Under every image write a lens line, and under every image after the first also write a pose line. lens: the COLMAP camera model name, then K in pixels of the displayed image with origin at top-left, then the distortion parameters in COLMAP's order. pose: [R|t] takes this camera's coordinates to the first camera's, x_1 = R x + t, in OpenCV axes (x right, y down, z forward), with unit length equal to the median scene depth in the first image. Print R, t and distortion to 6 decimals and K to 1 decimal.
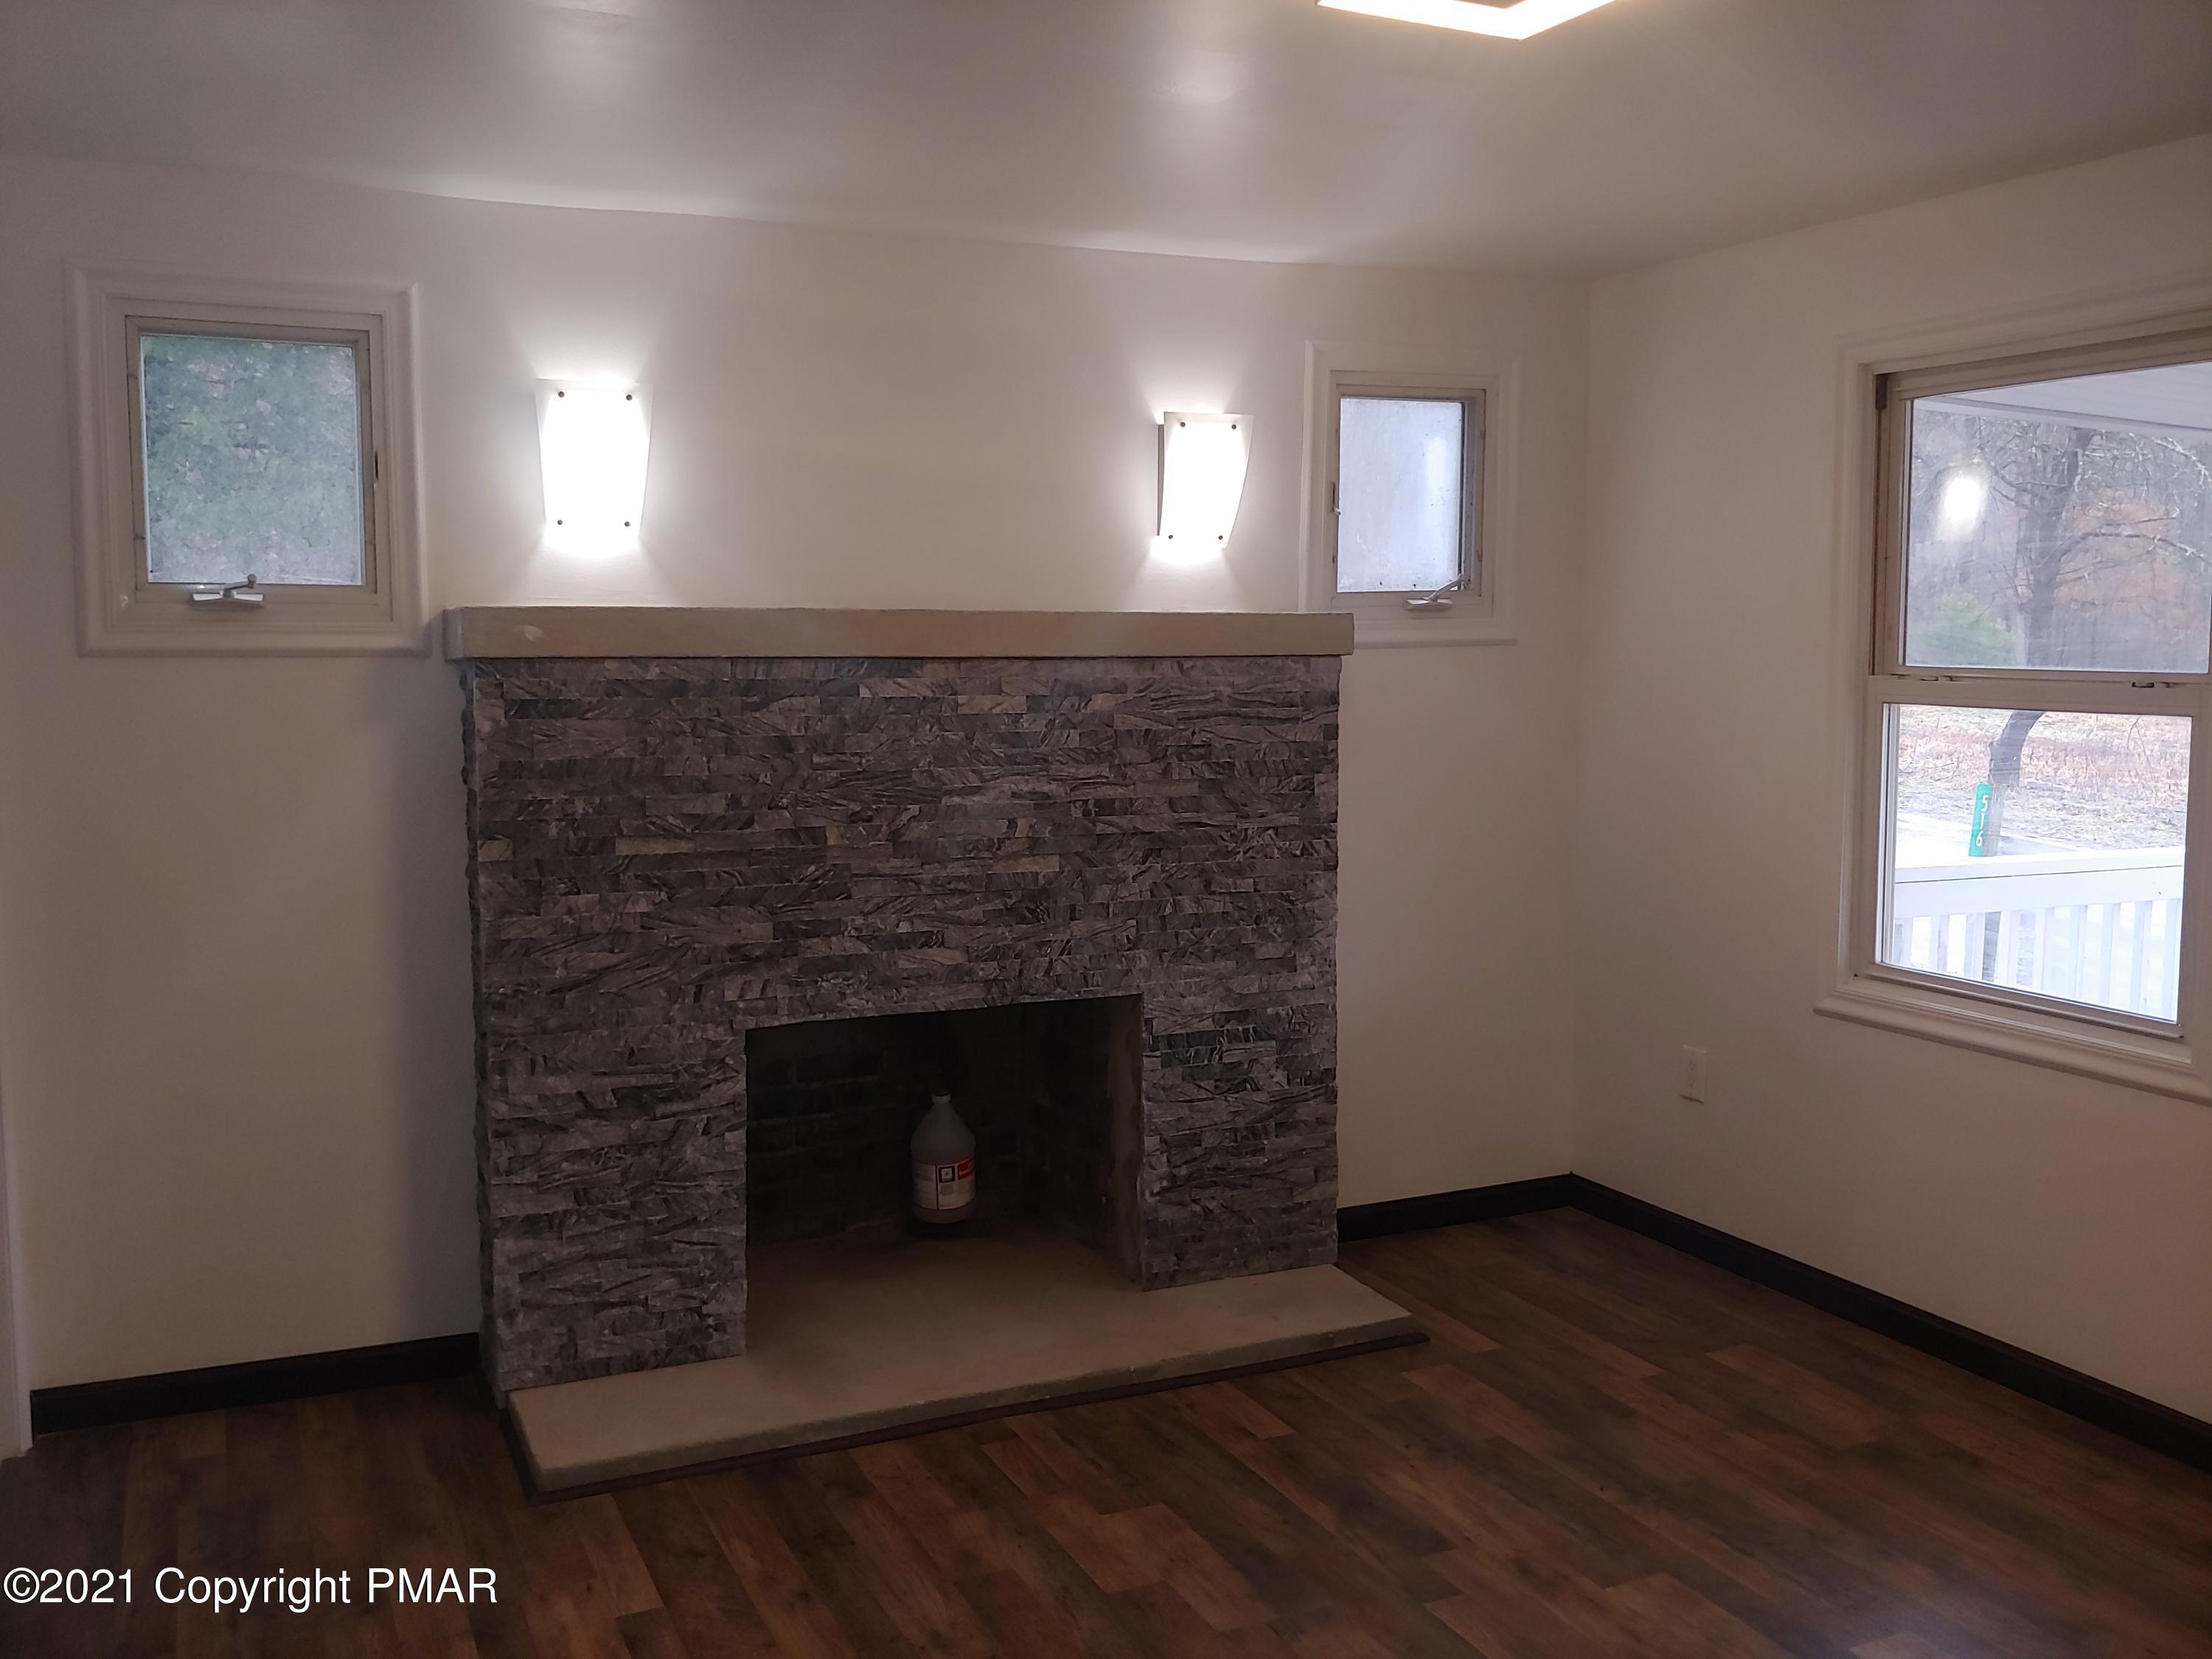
lens RADIAL K [[1946.2, 0, 1104.1], [0, 1946.2, 810.9], [0, 0, 1]] dist [0.002394, -0.010546]
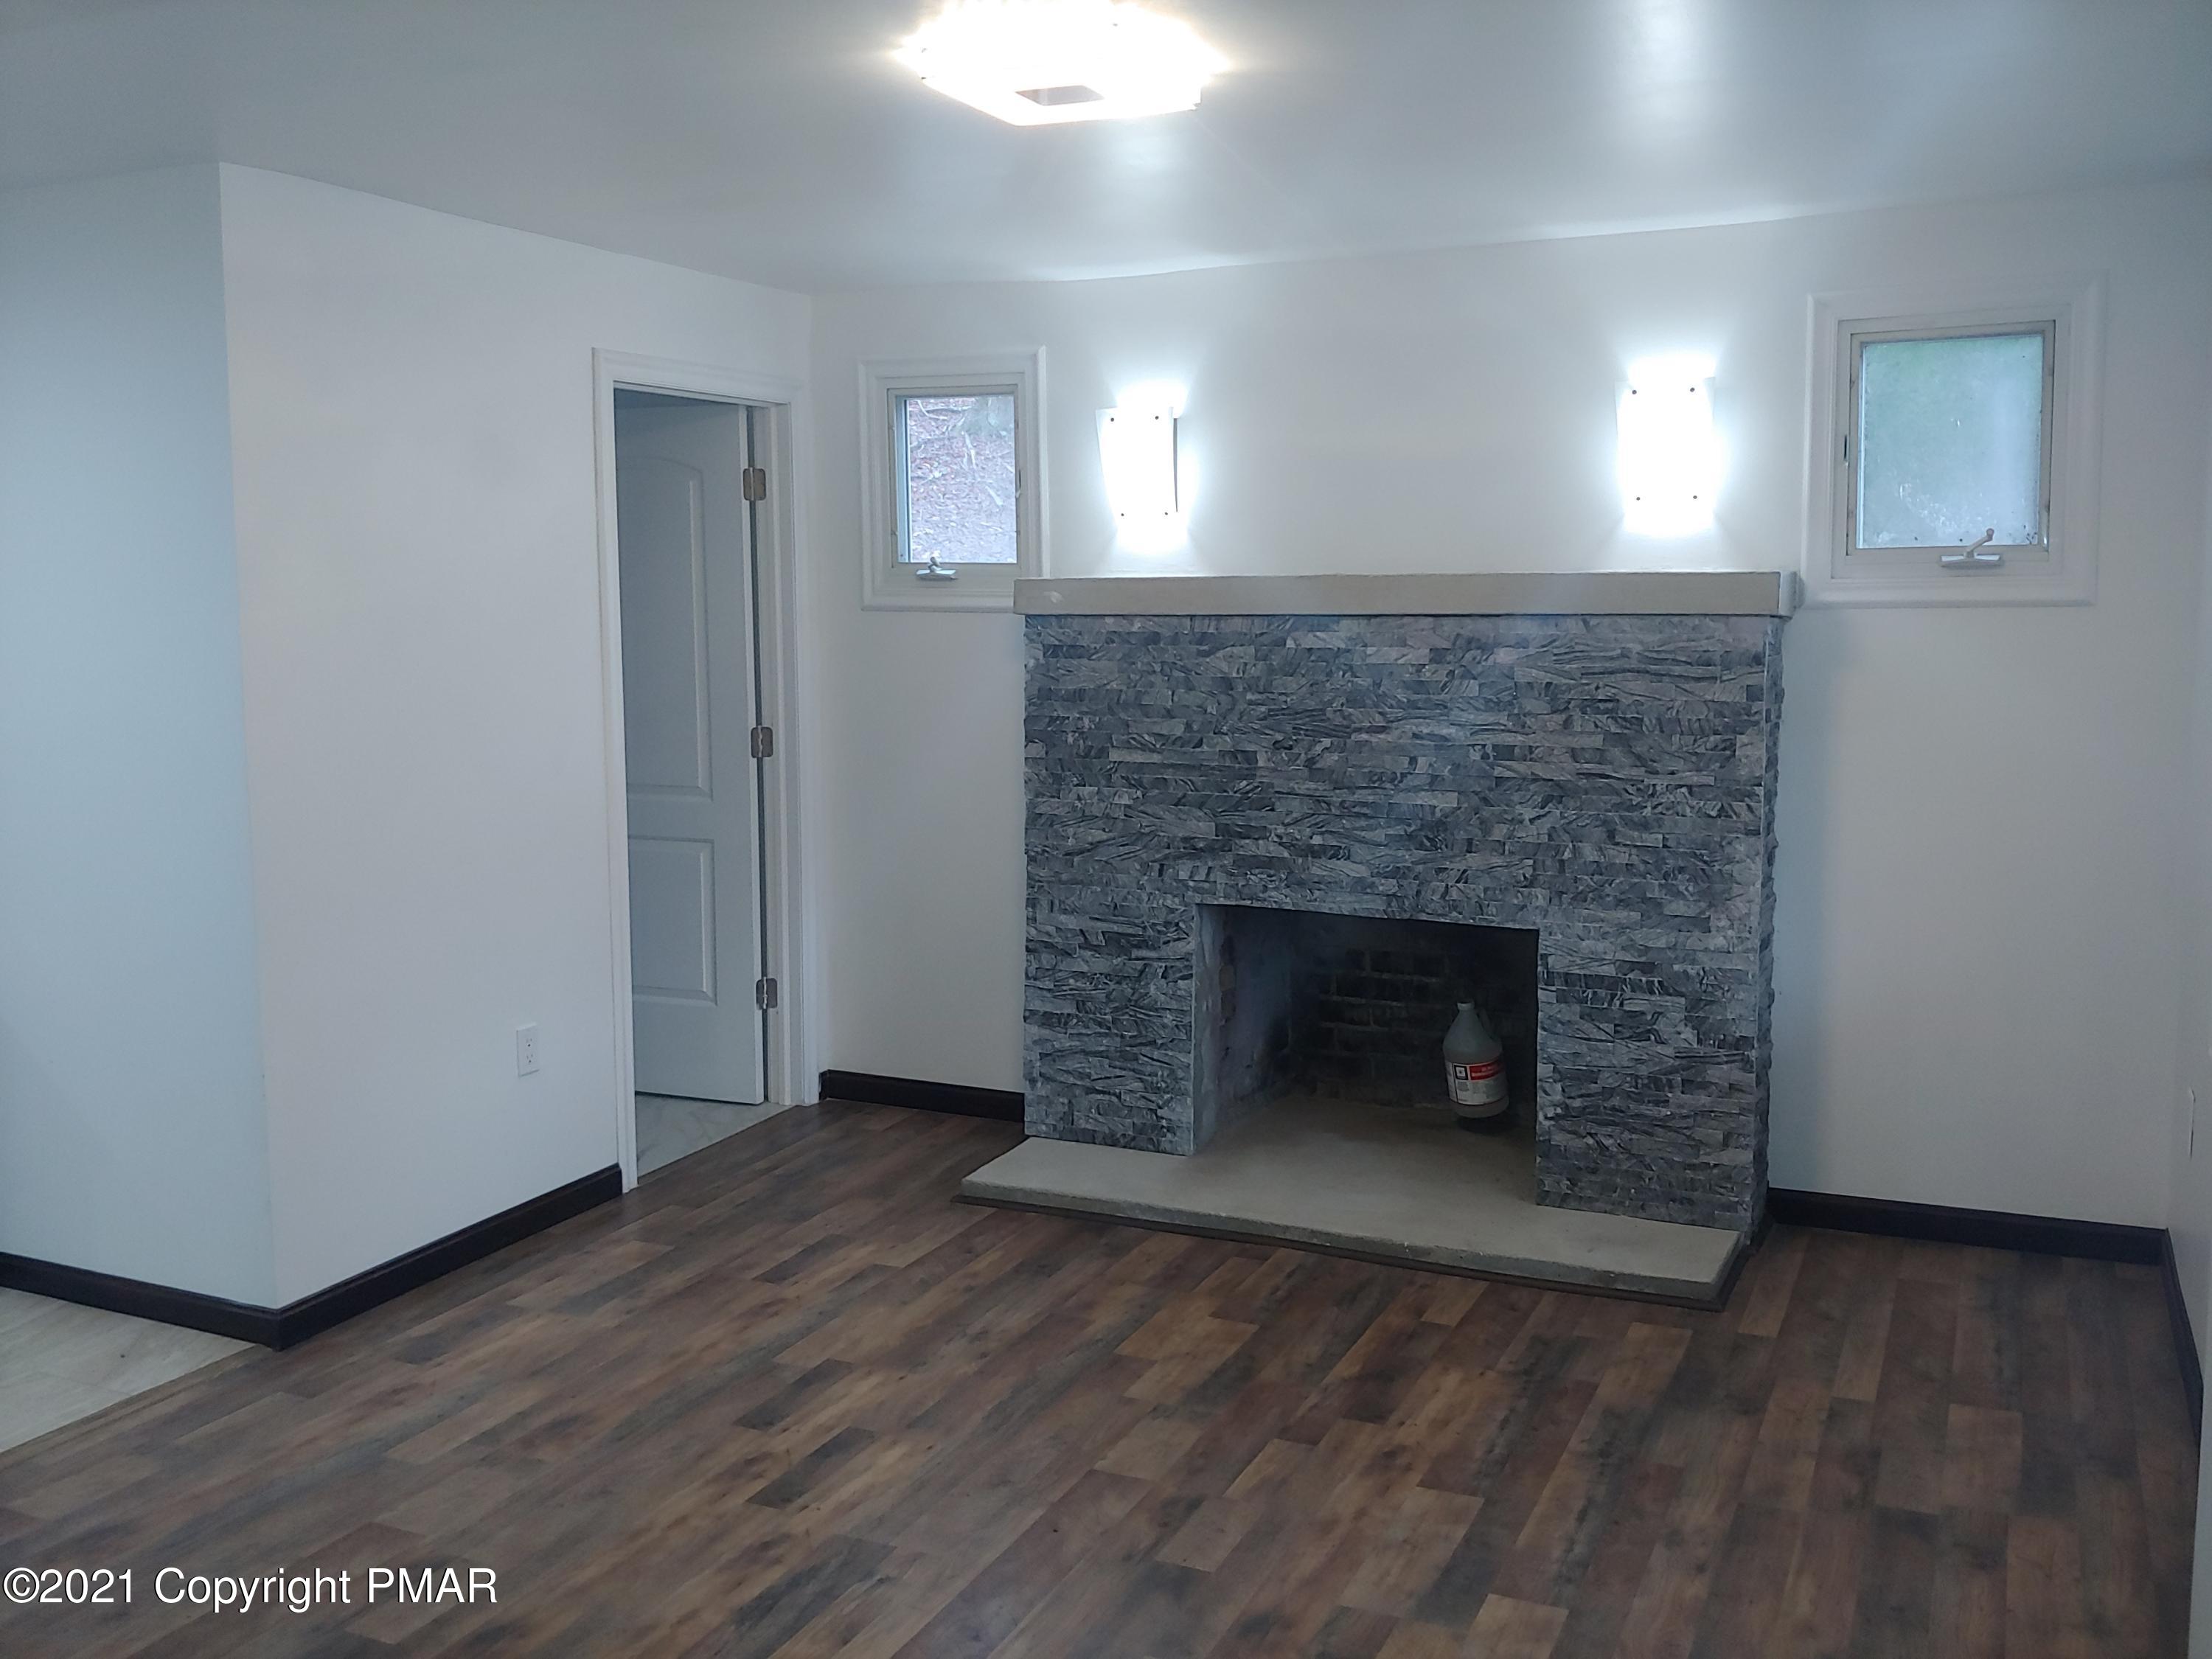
lens RADIAL K [[1946.2, 0, 1108.0], [0, 1946.2, 838.2], [0, 0, 1]] dist [0.002394, -0.010546]
pose [[0.613714, 0.094924, -0.783802, 0.778715], [-0.068173, 0.995410, 0.067172, -0.013405], [0.786580, 0.012210, 0.617368, 0.159037]]
